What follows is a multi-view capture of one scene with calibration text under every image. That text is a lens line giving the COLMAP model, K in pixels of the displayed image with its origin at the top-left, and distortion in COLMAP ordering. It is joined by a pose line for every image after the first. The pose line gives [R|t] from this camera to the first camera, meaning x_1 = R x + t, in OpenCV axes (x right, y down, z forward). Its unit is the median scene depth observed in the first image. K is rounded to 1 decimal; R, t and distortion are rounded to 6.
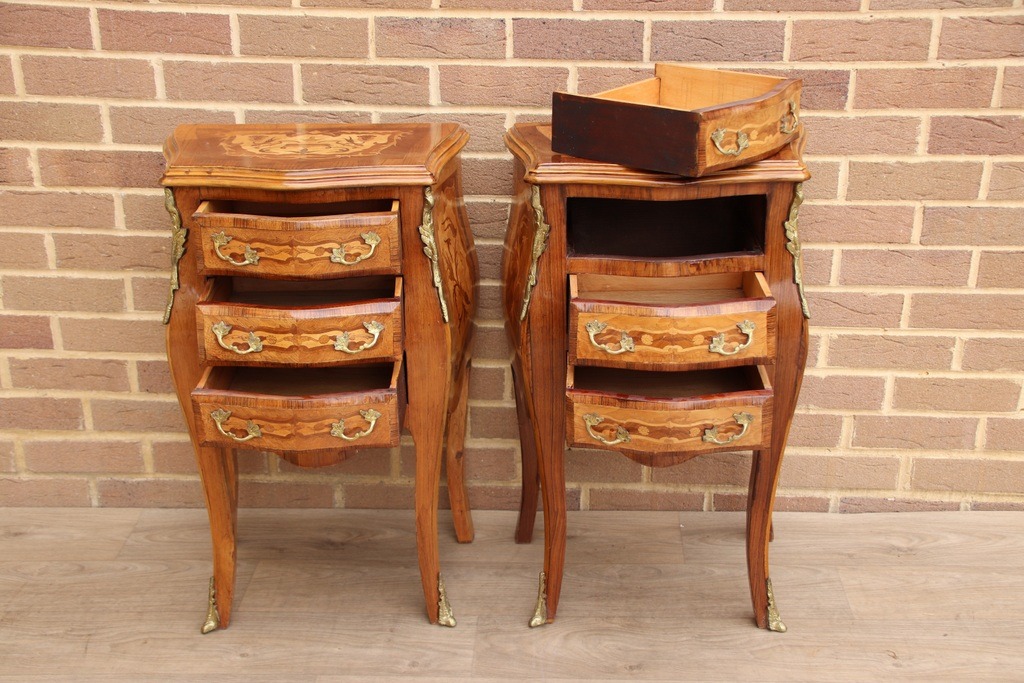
lens RADIAL K [[1349.8, 0, 512.4], [0, 1349.8, 362.7], [0, 0, 1]] dist [0.039203, 0.557060]
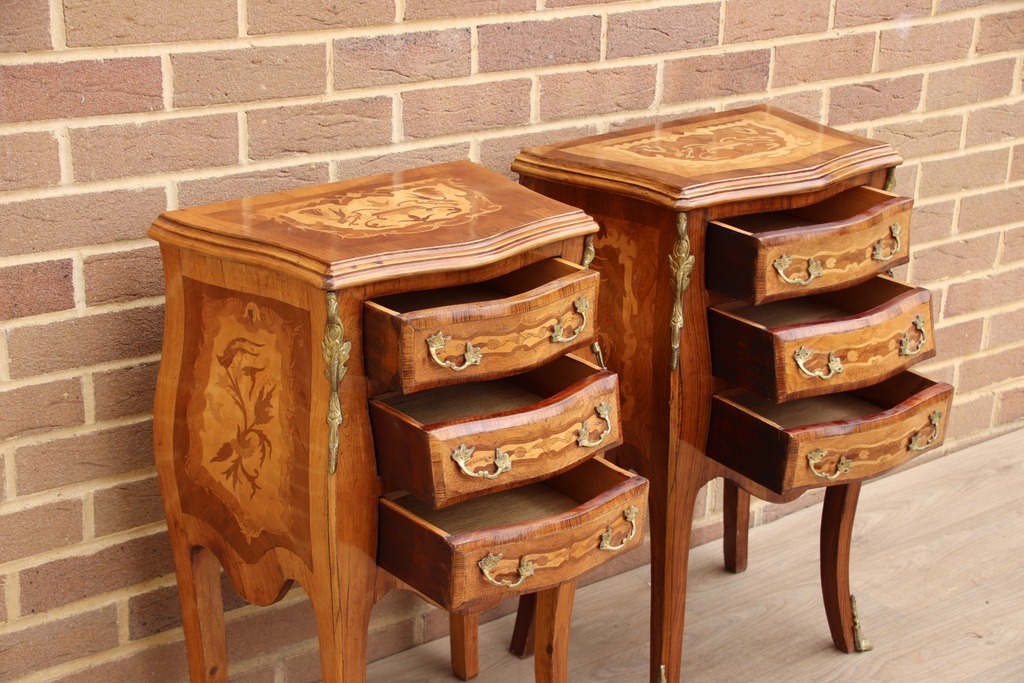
lens RADIAL K [[1797.9, 0, 515.3], [0, 1797.9, 359.6], [0, 0, 1]] dist [0.240059, 0.818485]
pose [[0.774845, -0.201004, 0.599344, -0.673515], [0.220283, 0.974529, 0.042044, -0.096455], [-0.592529, 0.099447, 0.799387, 0.124838]]
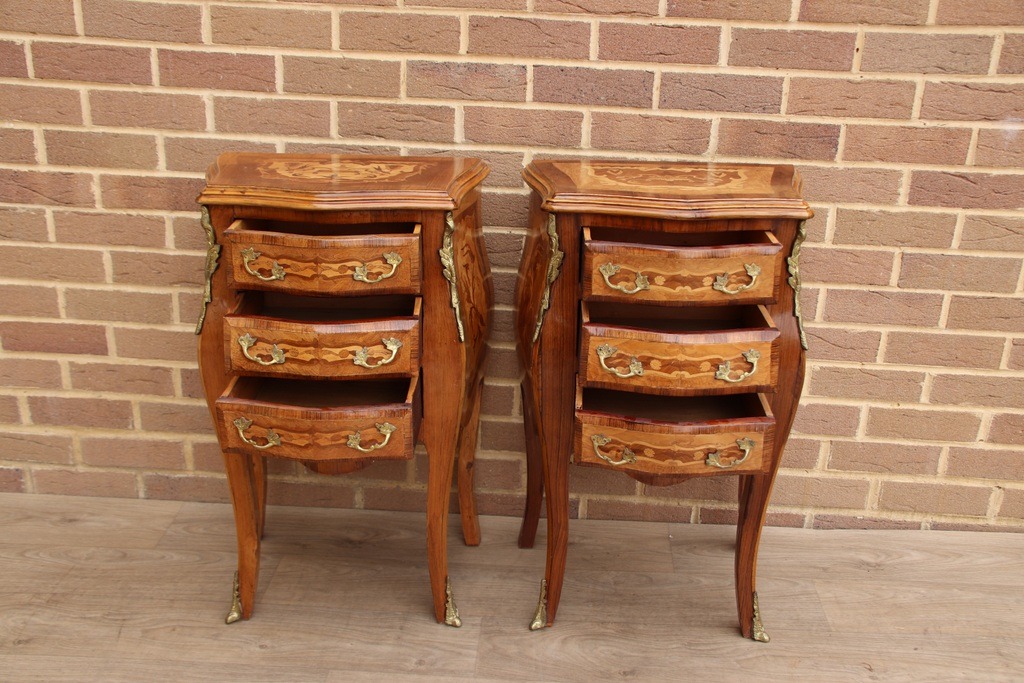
lens RADIAL K [[1063.1, 0, 510.7], [0, 1063.1, 358.6], [0, 0, 1]] dist [-0.064654, 0.271215]
pose [[0.999401, 0.034460, -0.003106, -0.007258], [-0.034518, 0.999187, -0.020851, -0.000856], [0.002385, 0.020946, 0.999778, 0.154588]]
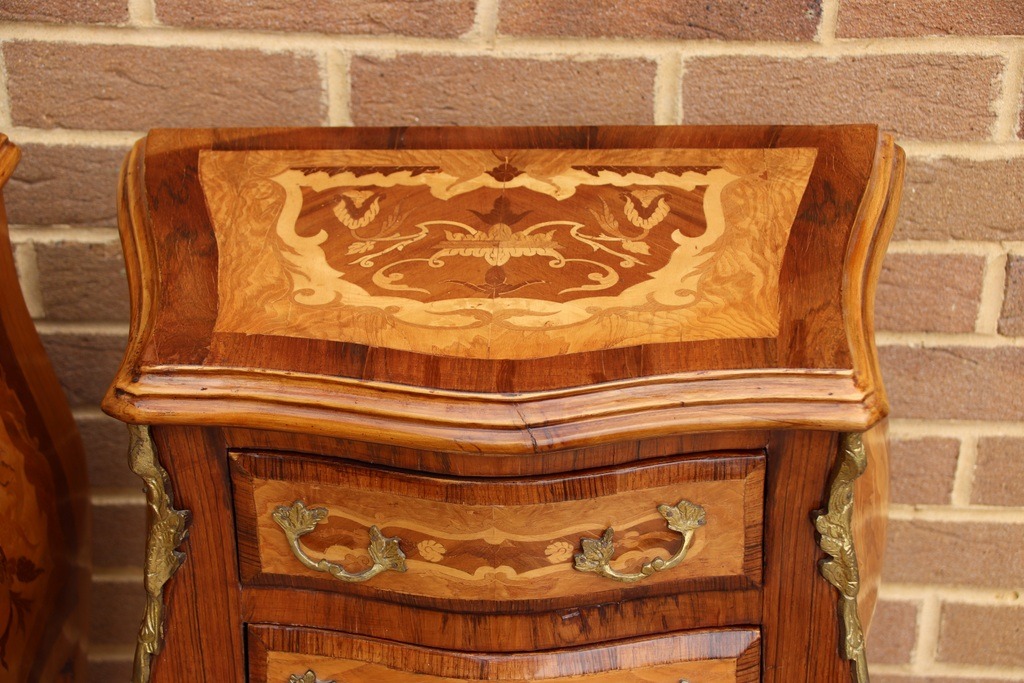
lens RADIAL K [[2169.0, 0, 514.1], [0, 2169.0, 370.0], [0, 0, 1]] dist [0.350282, 1.387140]
pose [[0.999998, -0.000496, -0.001810, 0.103424], [0.000822, 0.982763, 0.184865, -0.219030], [0.001688, -0.184867, 0.982762, 0.362383]]
